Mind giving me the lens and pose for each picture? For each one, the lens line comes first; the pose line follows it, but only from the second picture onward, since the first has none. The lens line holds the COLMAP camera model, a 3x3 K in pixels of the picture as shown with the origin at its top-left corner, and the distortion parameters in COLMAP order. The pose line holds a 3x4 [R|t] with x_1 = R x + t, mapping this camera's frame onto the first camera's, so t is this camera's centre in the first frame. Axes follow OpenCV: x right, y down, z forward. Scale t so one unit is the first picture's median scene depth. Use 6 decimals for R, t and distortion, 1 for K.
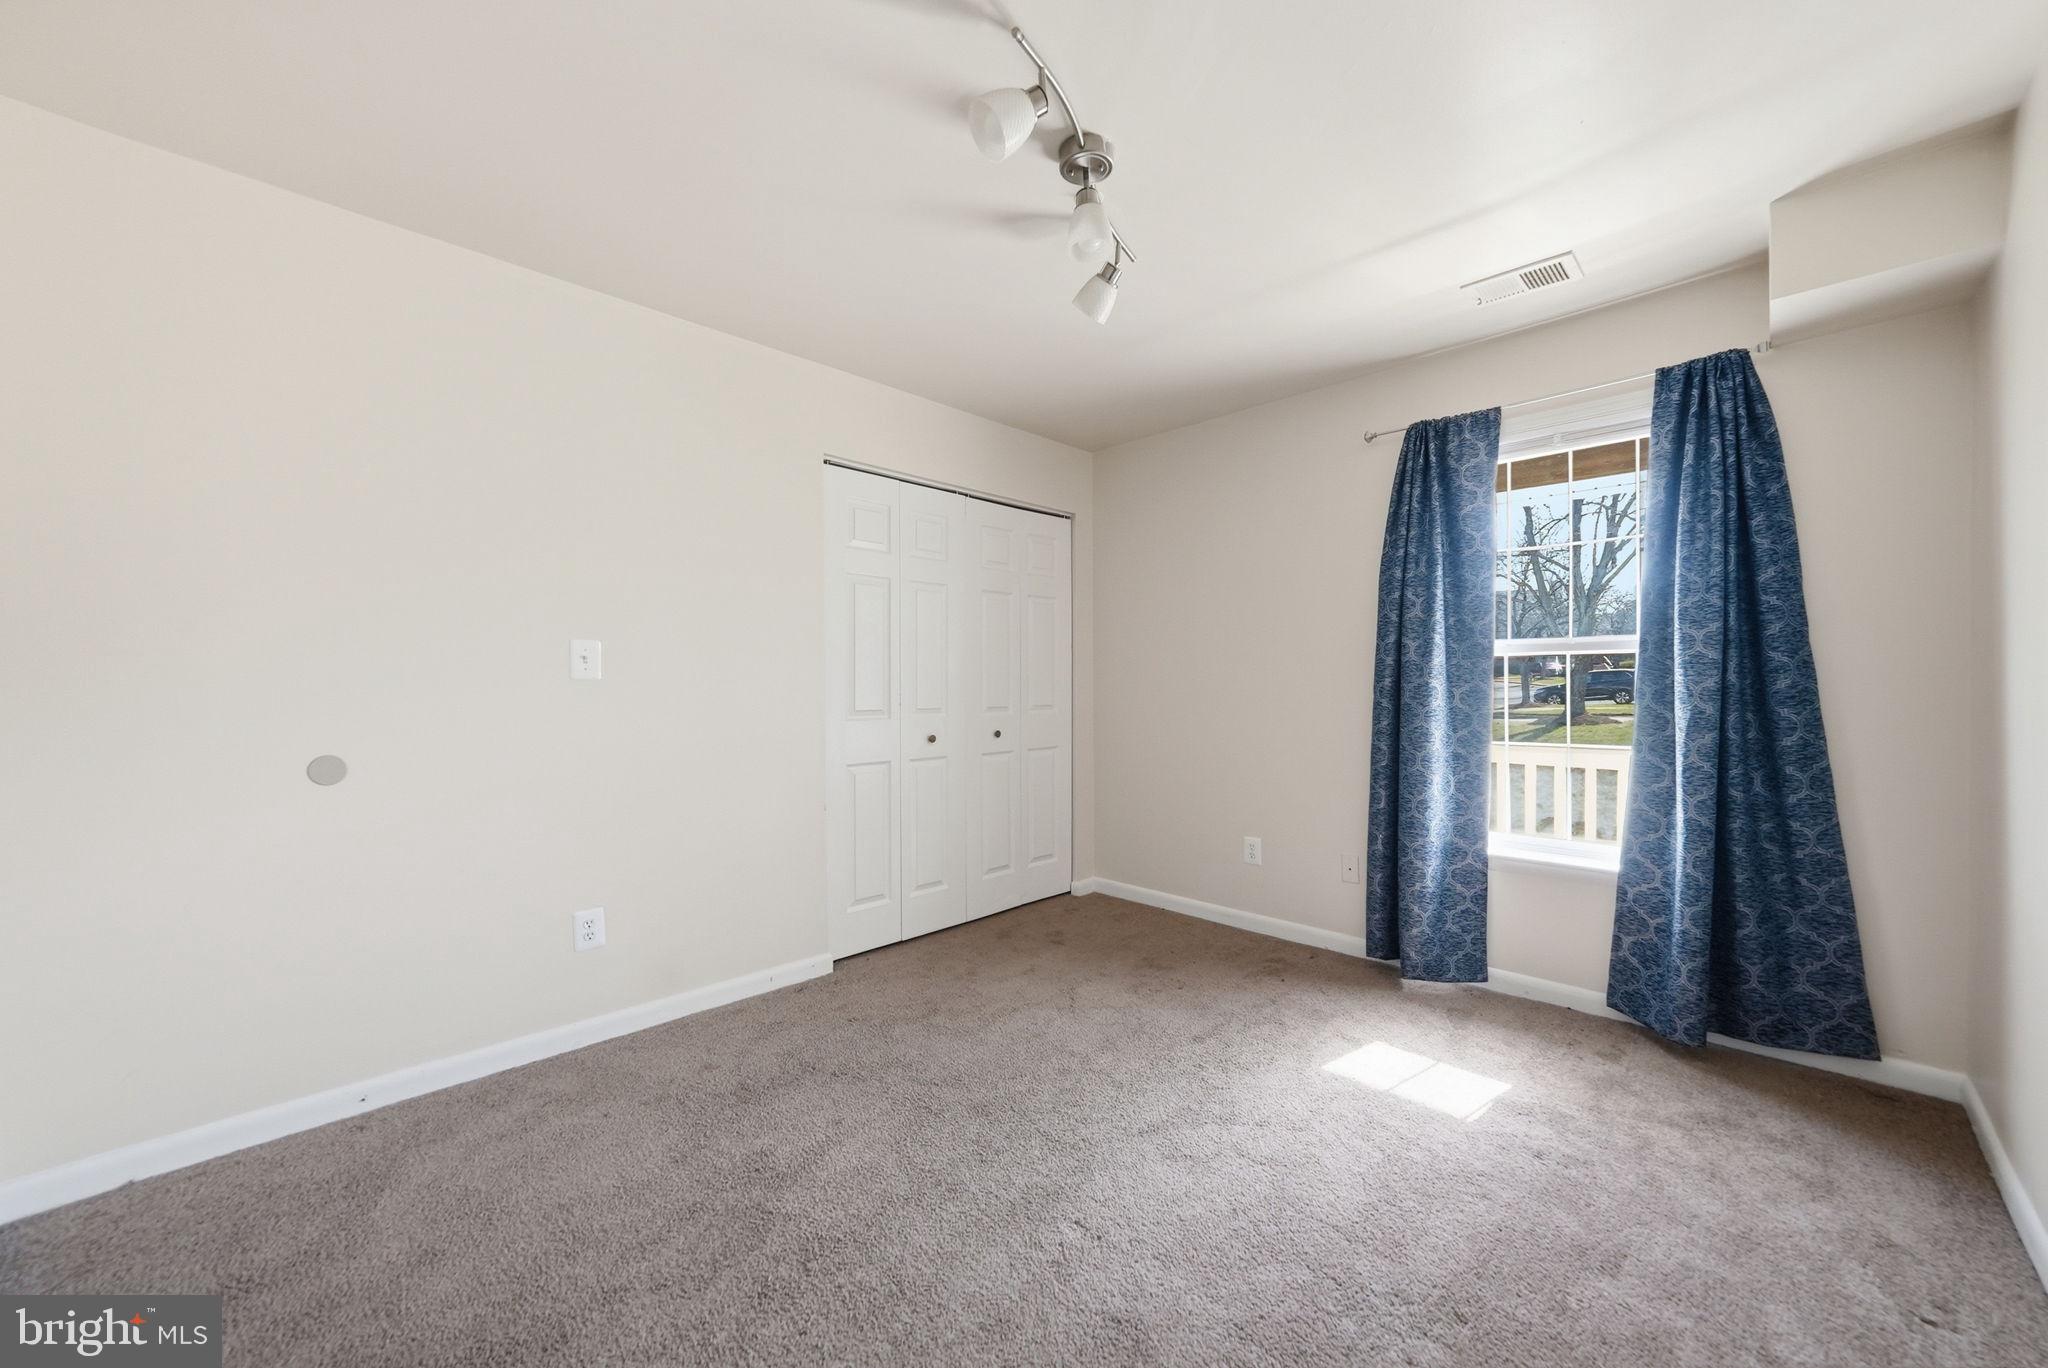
lens RADIAL K [[794.7, 0, 1008.5], [0, 794.7, 678.0], [0, 0, 1]] dist [-0.000918, -0.000023]
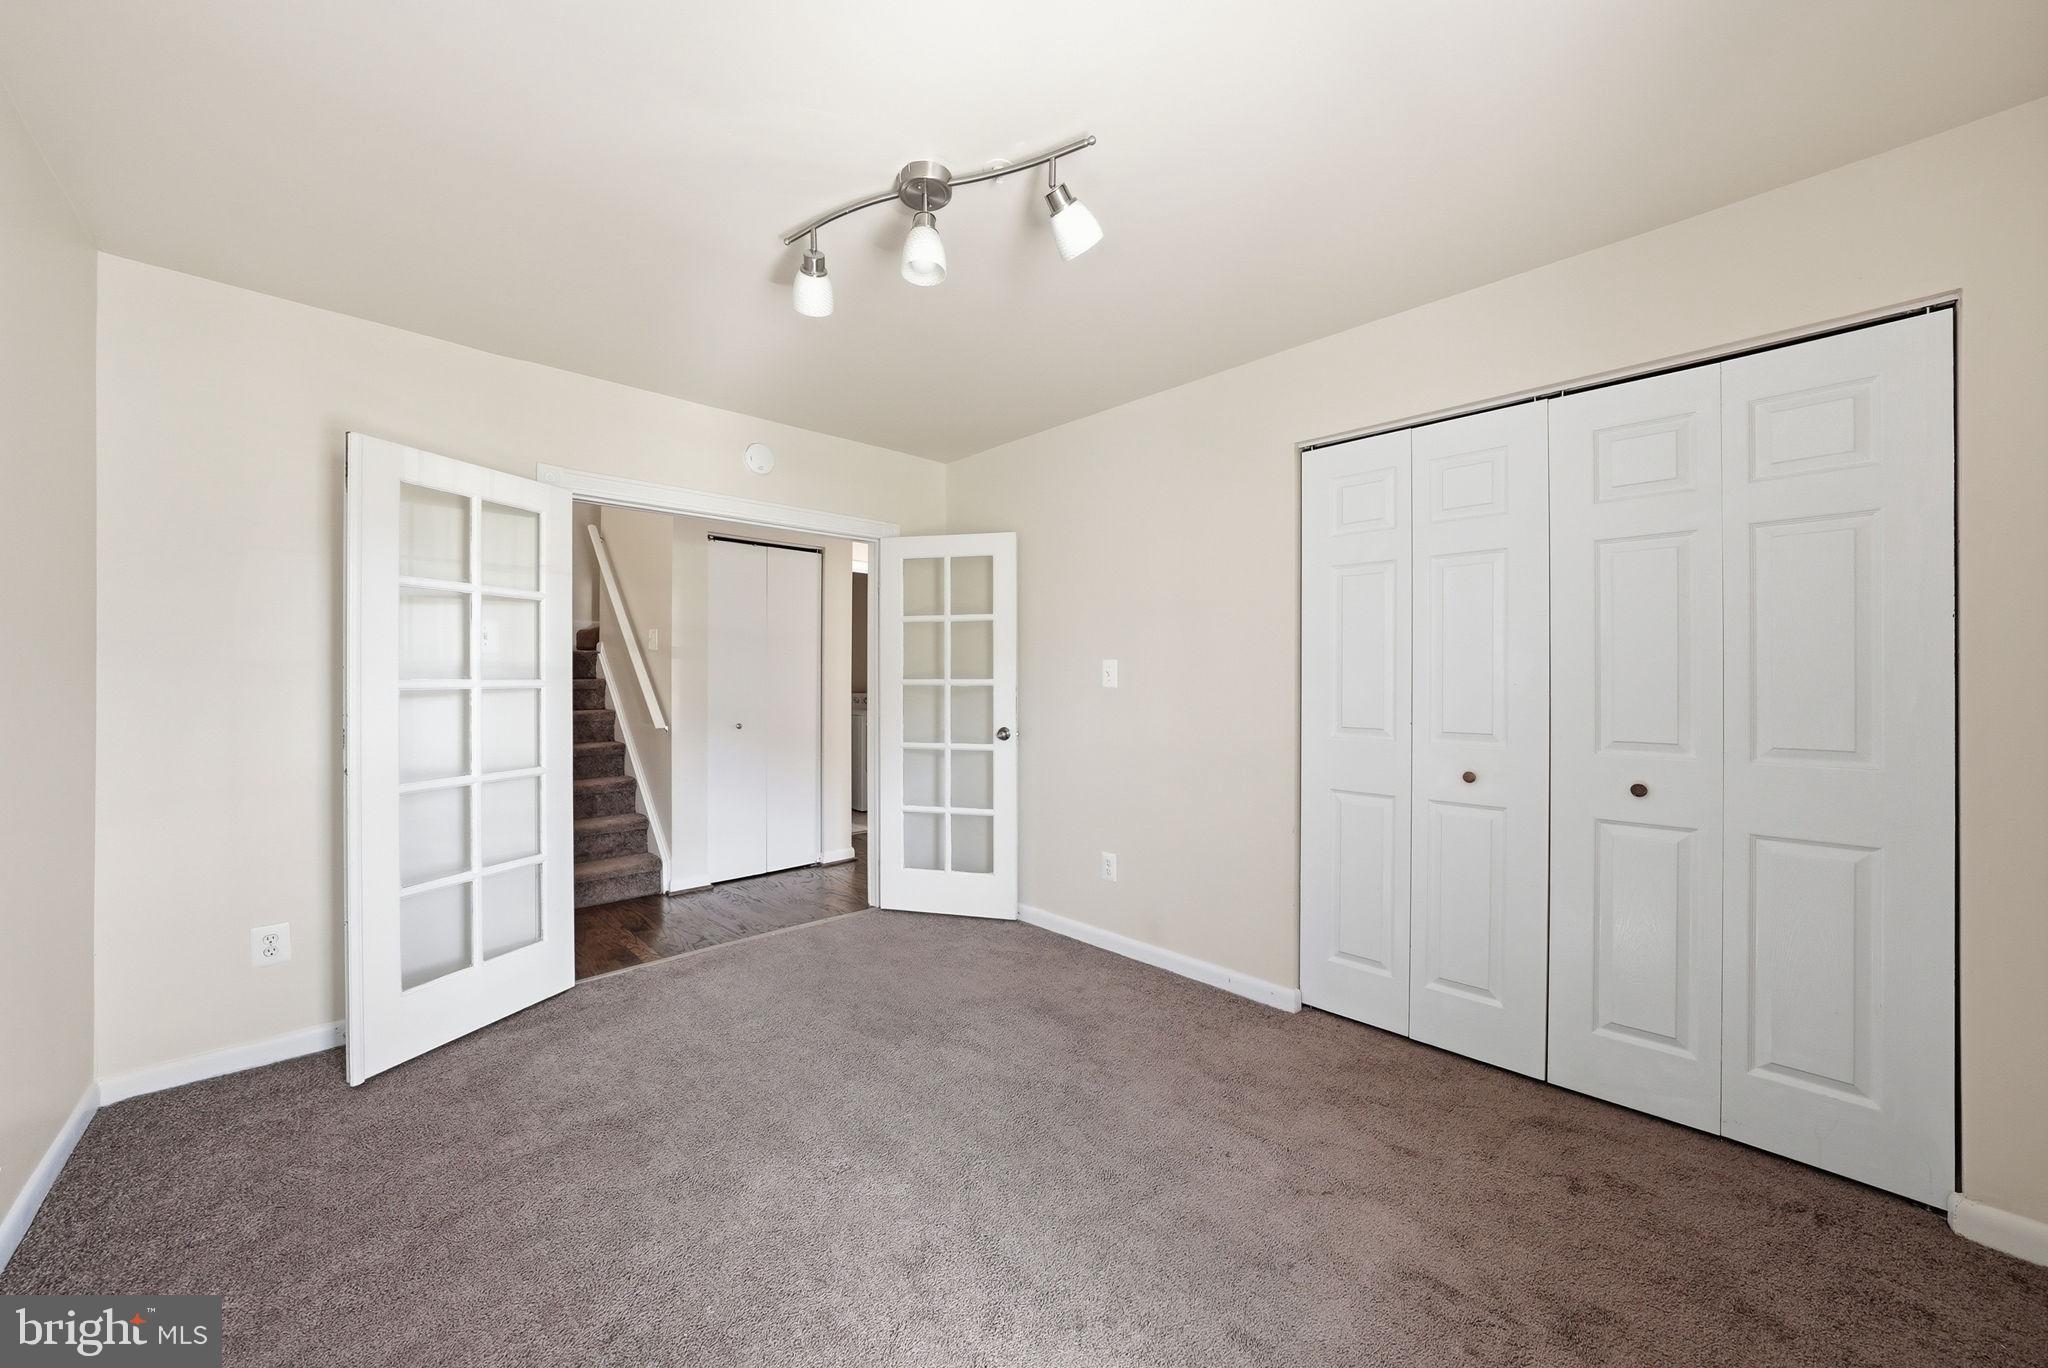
lens RADIAL K [[734.9, 0, 1018.1], [0, 734.9, 687.2], [0, 0, 1]] dist [-0.001143, -0.000033]
pose [[-0.021742, 0.001637, -0.999762, 0.656279], [-0.003780, 0.999991, 0.001719, -0.001456], [0.999756, 0.003816, -0.021736, 0.741634]]
